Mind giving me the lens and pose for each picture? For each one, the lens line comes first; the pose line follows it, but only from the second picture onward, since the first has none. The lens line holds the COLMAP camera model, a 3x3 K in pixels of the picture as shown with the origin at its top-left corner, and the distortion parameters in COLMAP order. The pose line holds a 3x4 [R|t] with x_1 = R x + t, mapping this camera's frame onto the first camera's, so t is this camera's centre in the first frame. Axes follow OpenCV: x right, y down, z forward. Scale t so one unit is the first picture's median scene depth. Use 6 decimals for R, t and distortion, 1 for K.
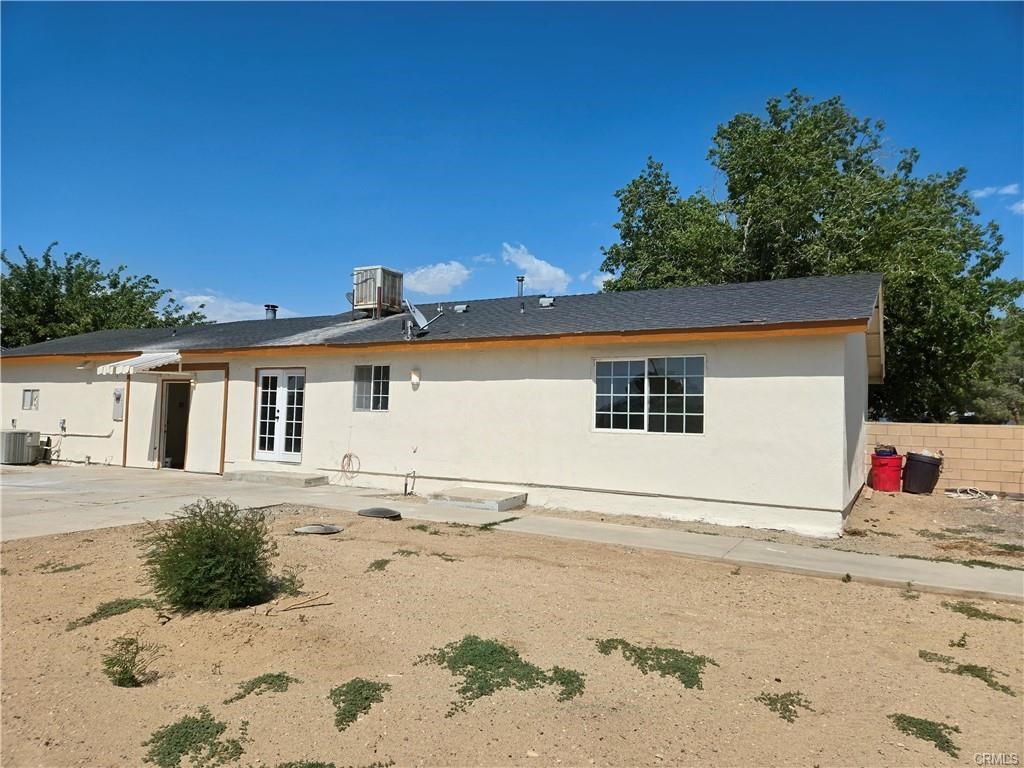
lens RADIAL K [[689.4, 0, 509.2], [0, 689.4, 387.7], [0, 0, 1]] dist [0.061371, -0.042755]
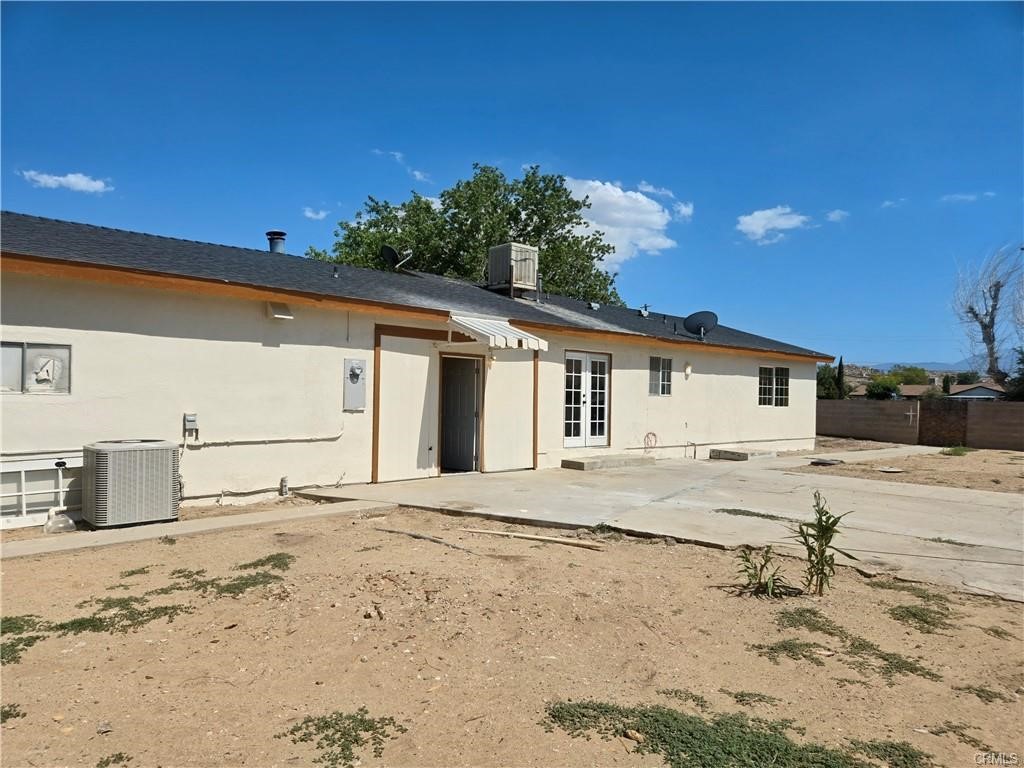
lens RADIAL K [[689.4, 0, 509.7], [0, 689.4, 383.7], [0, 0, 1]] dist [0.061371, -0.042755]
pose [[0.297913, -0.002307, 0.954590, -1.303985], [-0.053996, 0.998355, 0.019264, 0.003496], [-0.953065, -0.057283, 0.297298, 0.815728]]
